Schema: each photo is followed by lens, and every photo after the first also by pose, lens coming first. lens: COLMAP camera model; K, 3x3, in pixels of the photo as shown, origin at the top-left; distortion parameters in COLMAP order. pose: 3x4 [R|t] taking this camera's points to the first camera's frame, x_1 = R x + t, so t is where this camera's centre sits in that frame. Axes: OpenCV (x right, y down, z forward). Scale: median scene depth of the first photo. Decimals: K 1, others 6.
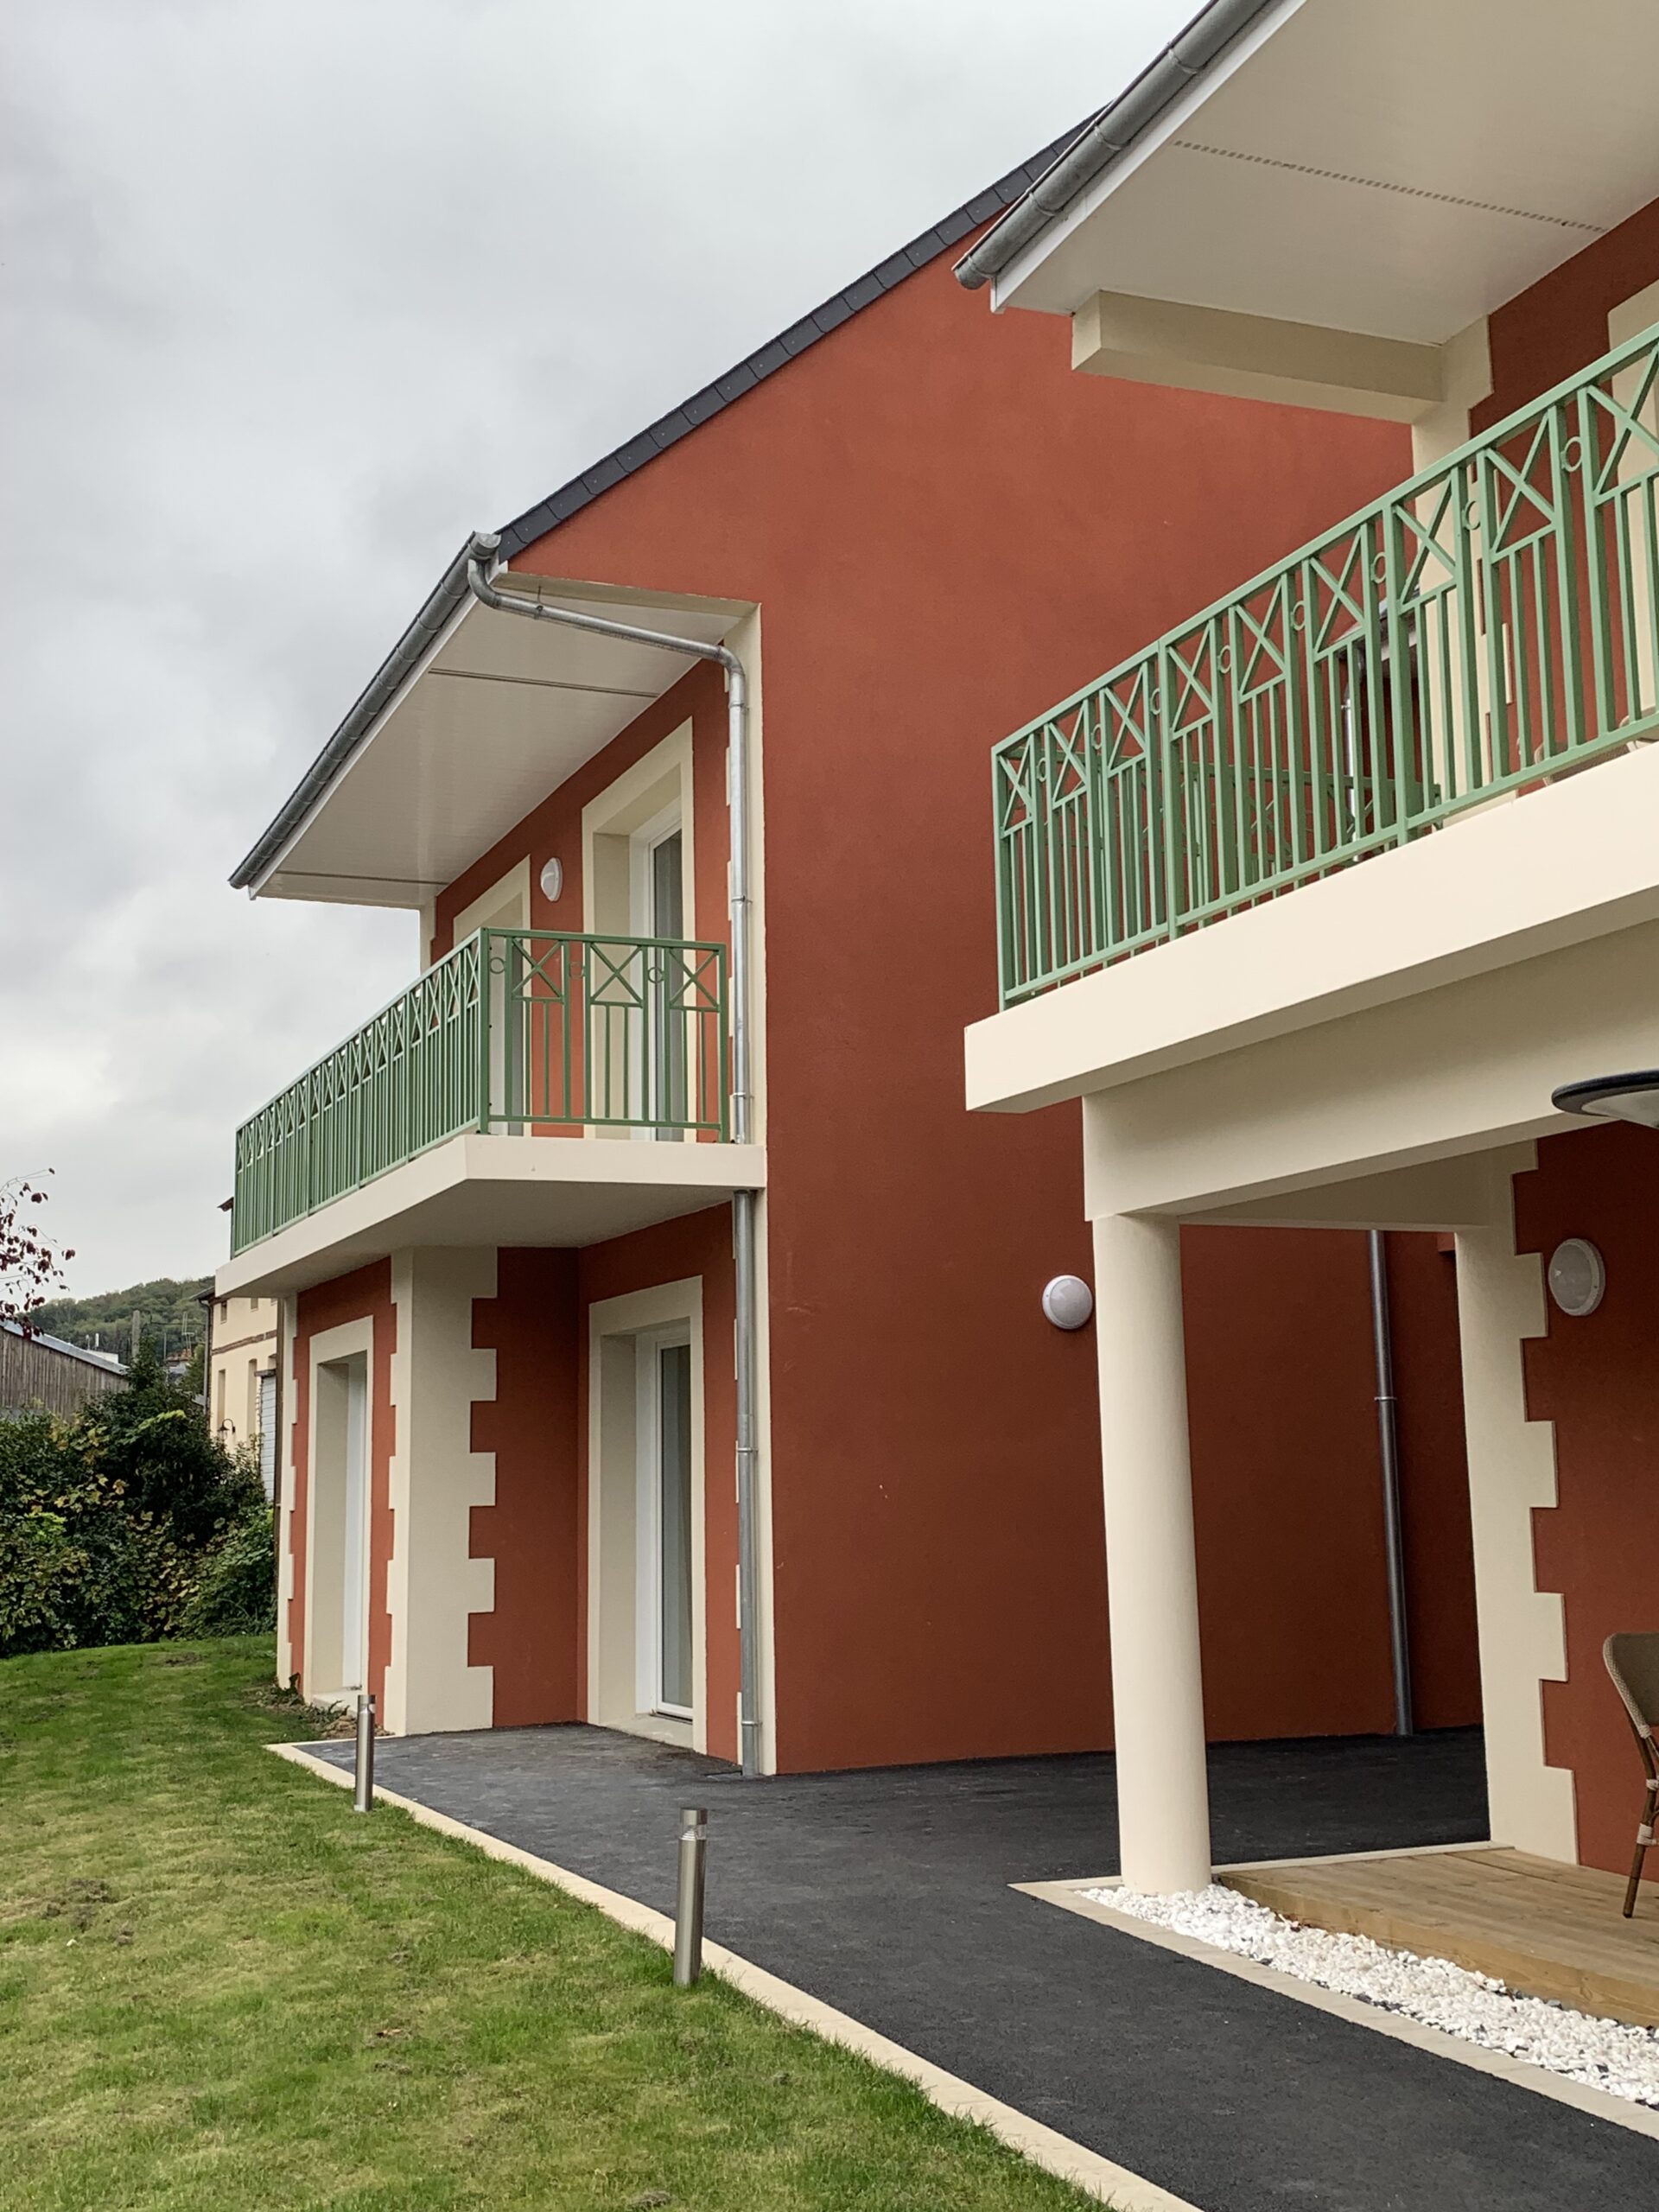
lens RADIAL K [[2585.7, 0, 826.7], [0, 2585.7, 1137.8], [0, 0, 1]] dist [-0.015965, 0.000000]
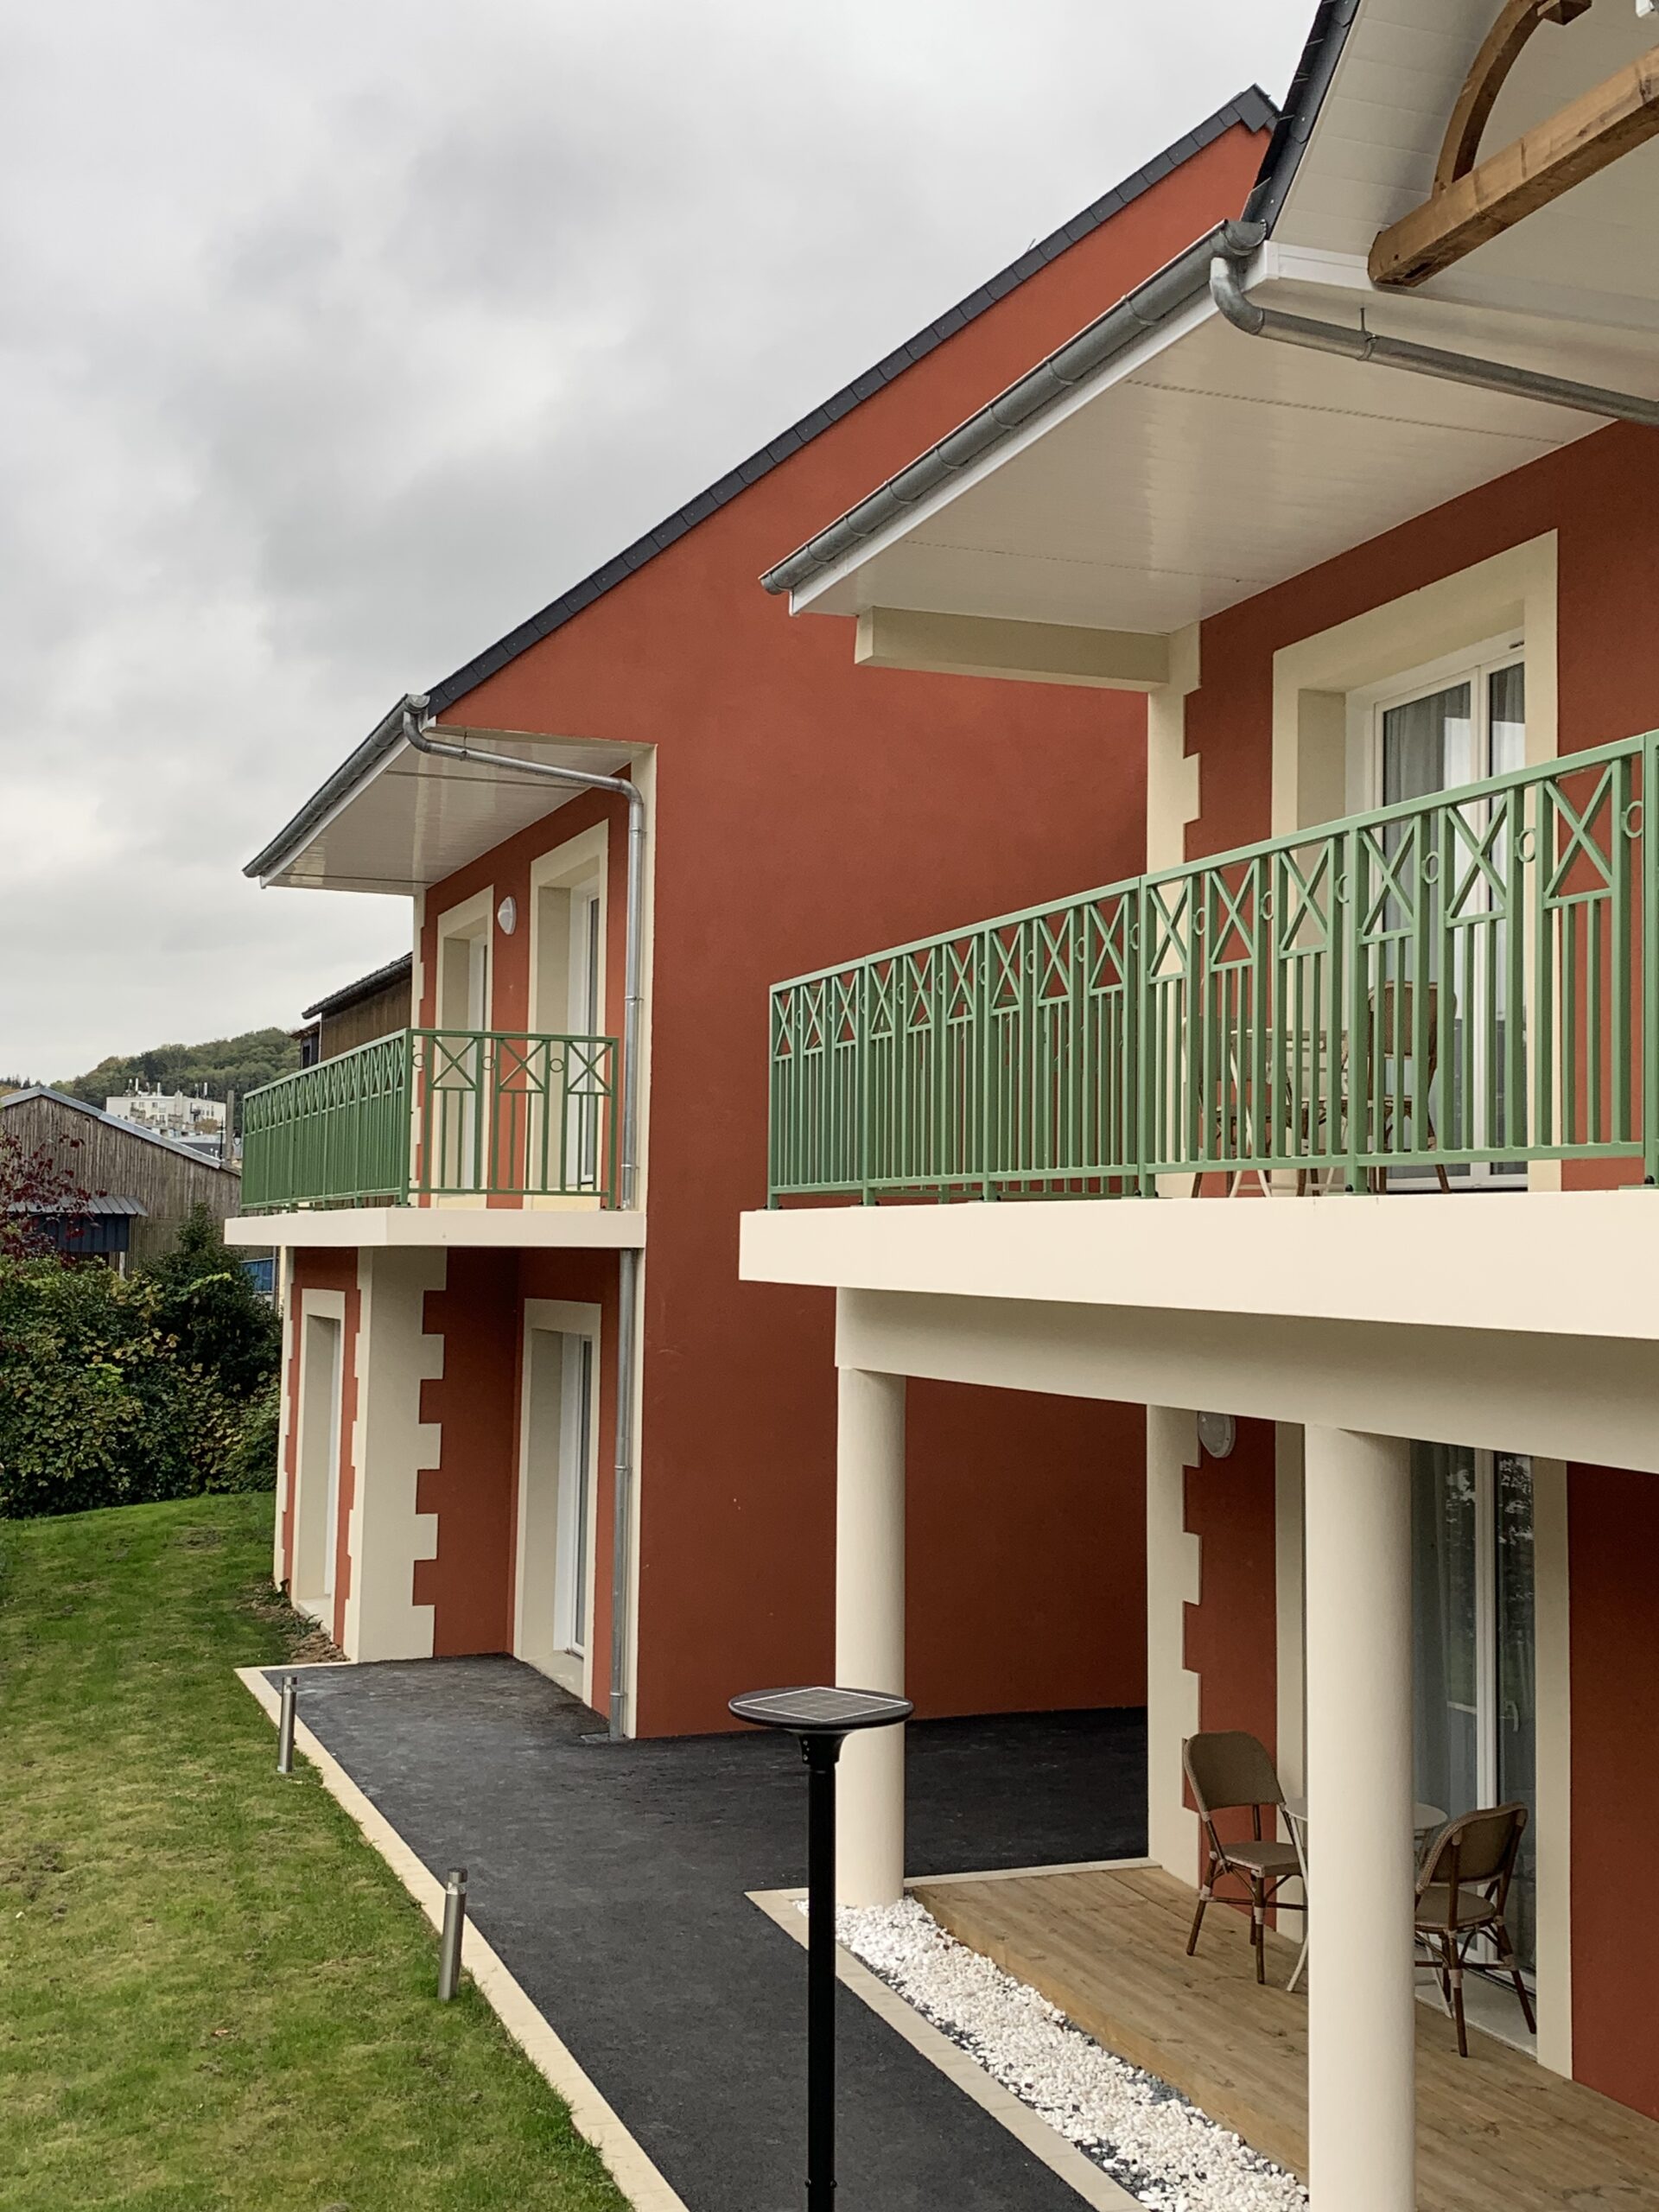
lens RADIAL K [[2585.7, 0, 875.0], [0, 2585.7, 1069.8], [0, 0, 1]] dist [-0.015965, 0.000000]
pose [[0.999274, 0.029451, -0.024152, 0.104101], [-0.027678, 0.997113, 0.070703, -0.143407], [0.026165, -0.069983, 0.997205, -0.170948]]
